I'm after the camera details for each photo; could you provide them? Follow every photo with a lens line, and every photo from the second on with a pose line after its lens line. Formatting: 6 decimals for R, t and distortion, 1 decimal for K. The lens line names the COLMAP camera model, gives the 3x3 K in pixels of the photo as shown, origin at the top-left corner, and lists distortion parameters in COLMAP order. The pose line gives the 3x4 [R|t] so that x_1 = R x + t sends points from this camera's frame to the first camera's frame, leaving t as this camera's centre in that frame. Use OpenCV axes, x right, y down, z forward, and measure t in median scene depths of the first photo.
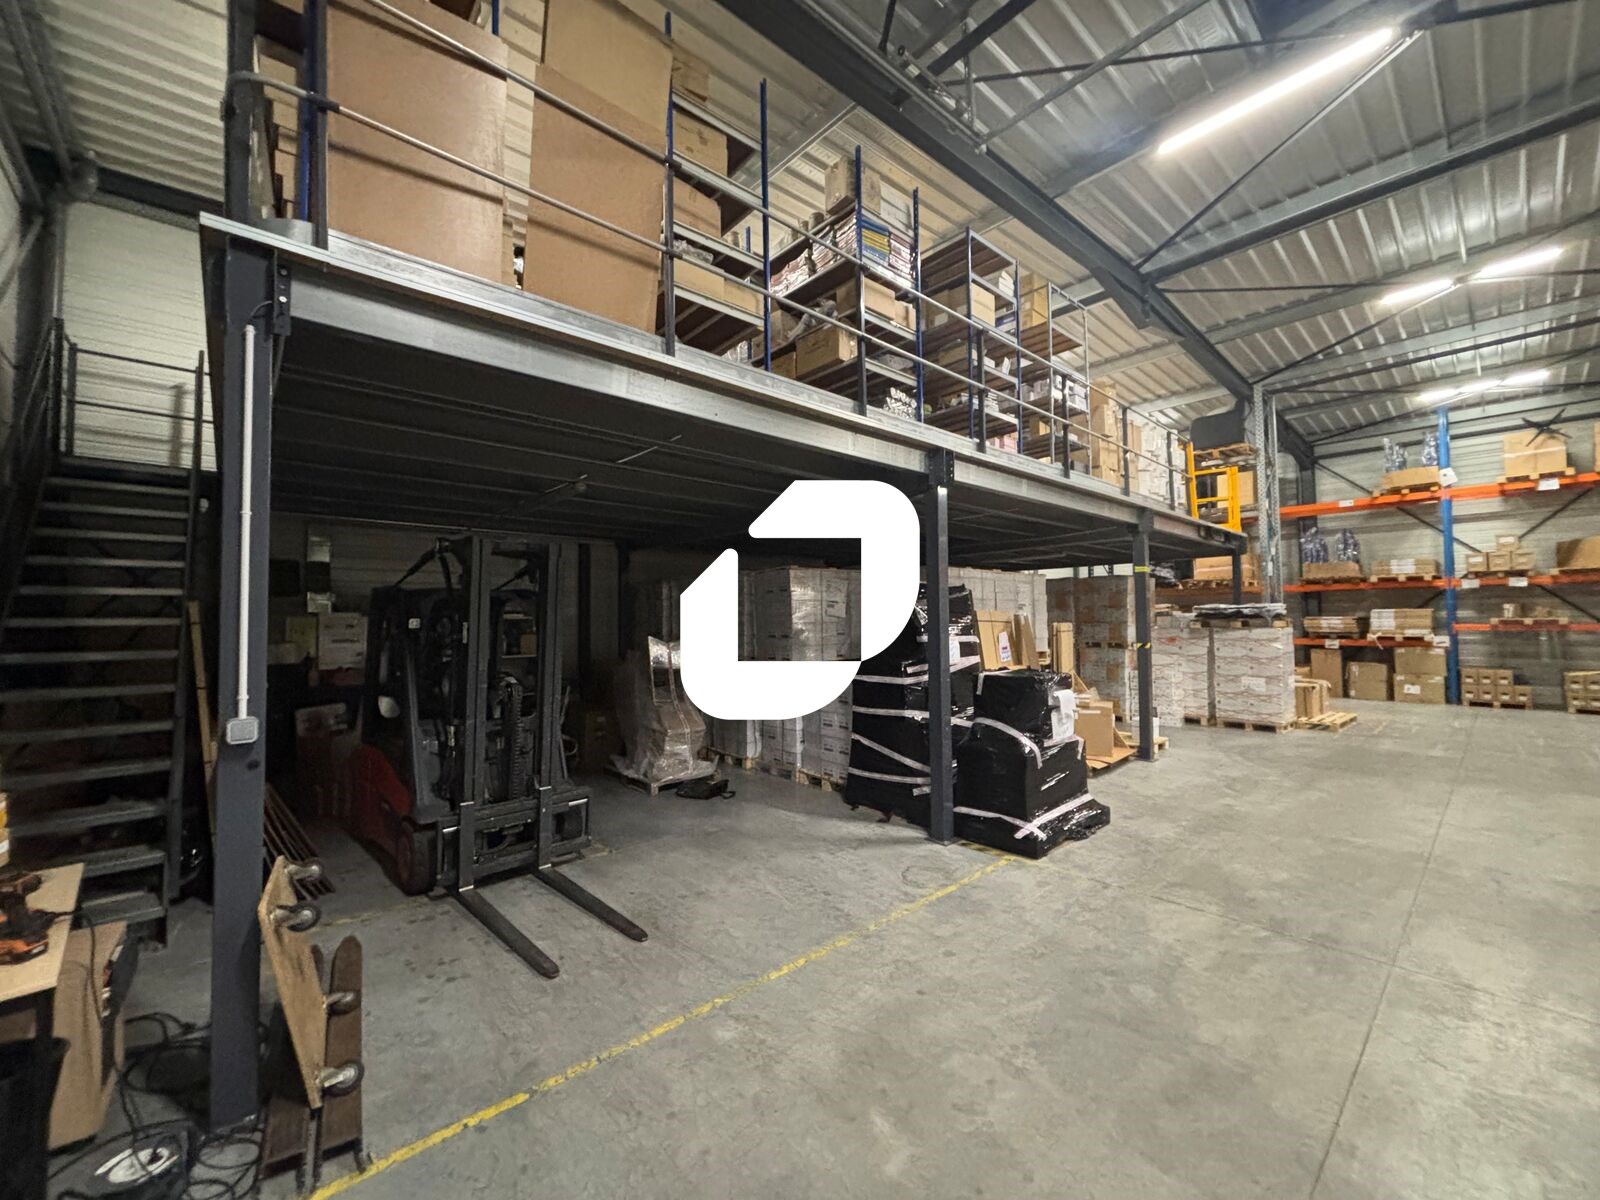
lens RADIAL K [[638.7, 0, 800.0], [0, 638.7, 600.0], [0, 0, 1]] dist [0.000628, 0.000112]
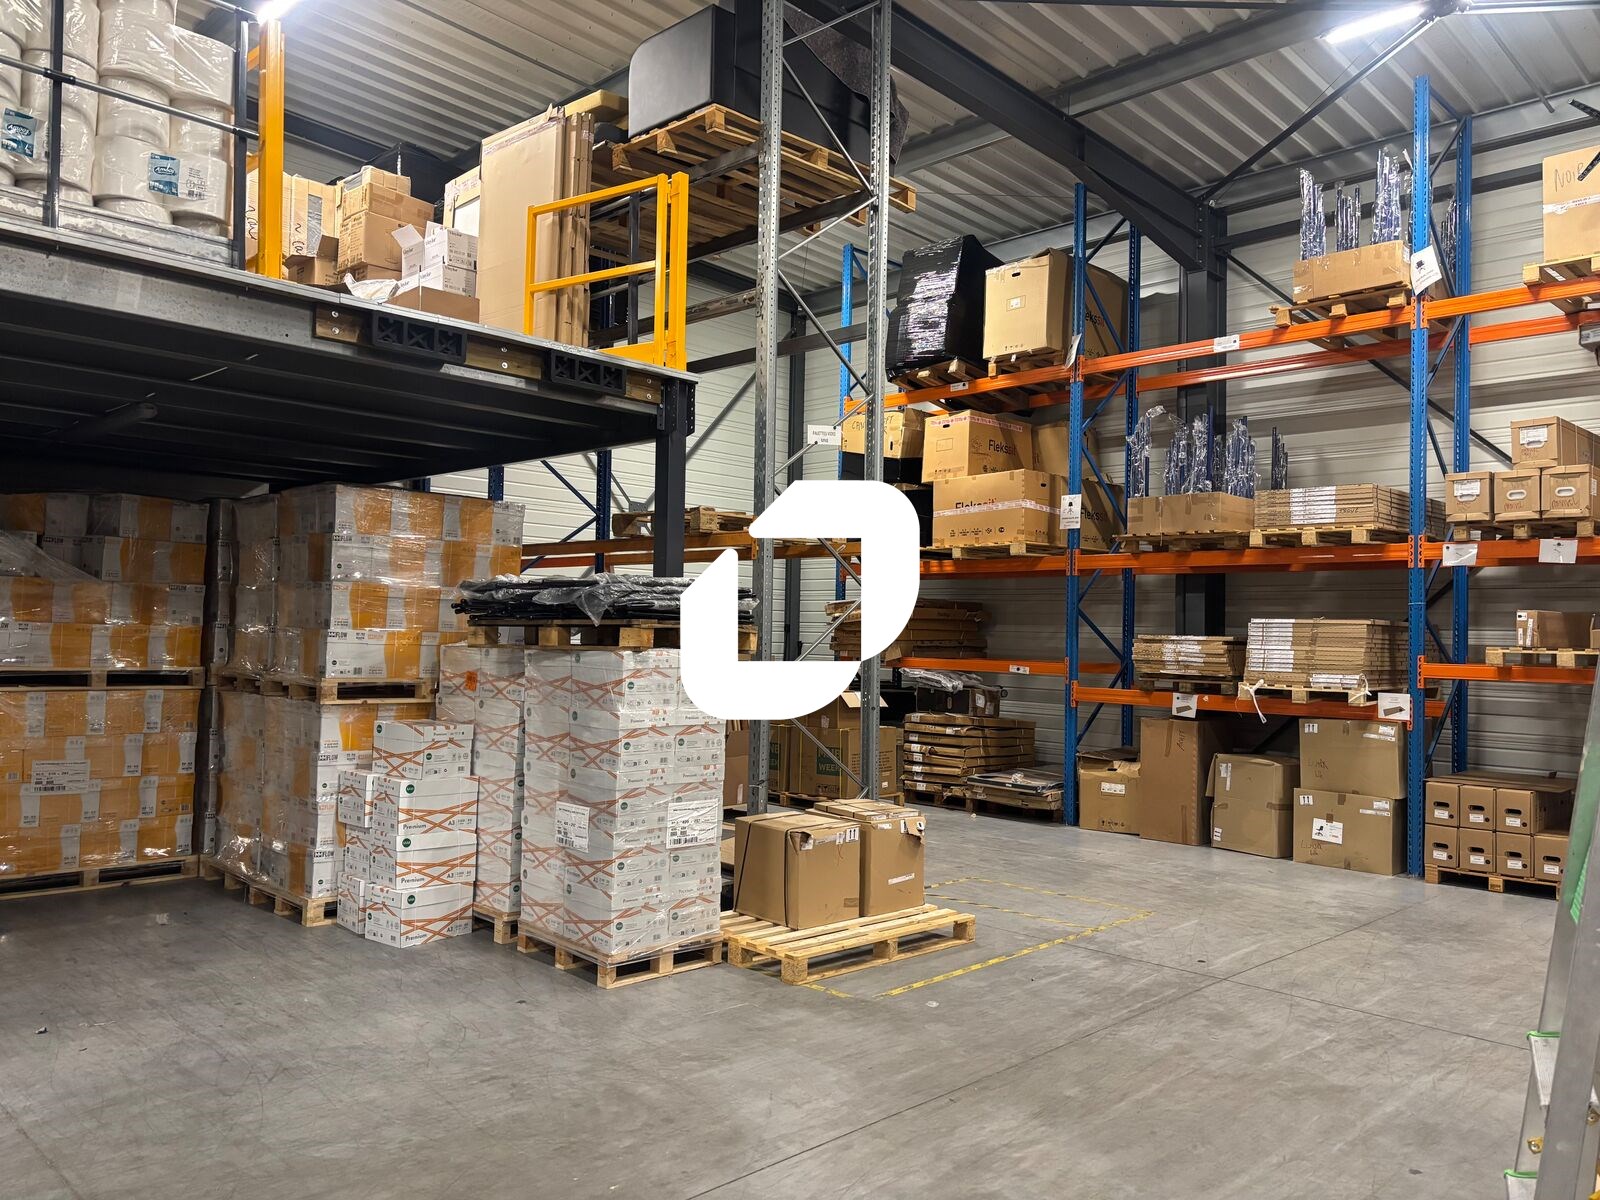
lens RADIAL K [[1205.6, 0, 797.9], [0, 1205.6, 606.0], [0, 0, 1]] dist [0.034548, -0.004617]
pose [[0.997321, 0.032945, 0.065316, 0.599455], [-0.033388, 0.999426, 0.005709, 0.012738], [-0.065091, -0.007874, 0.997848, 0.305913]]
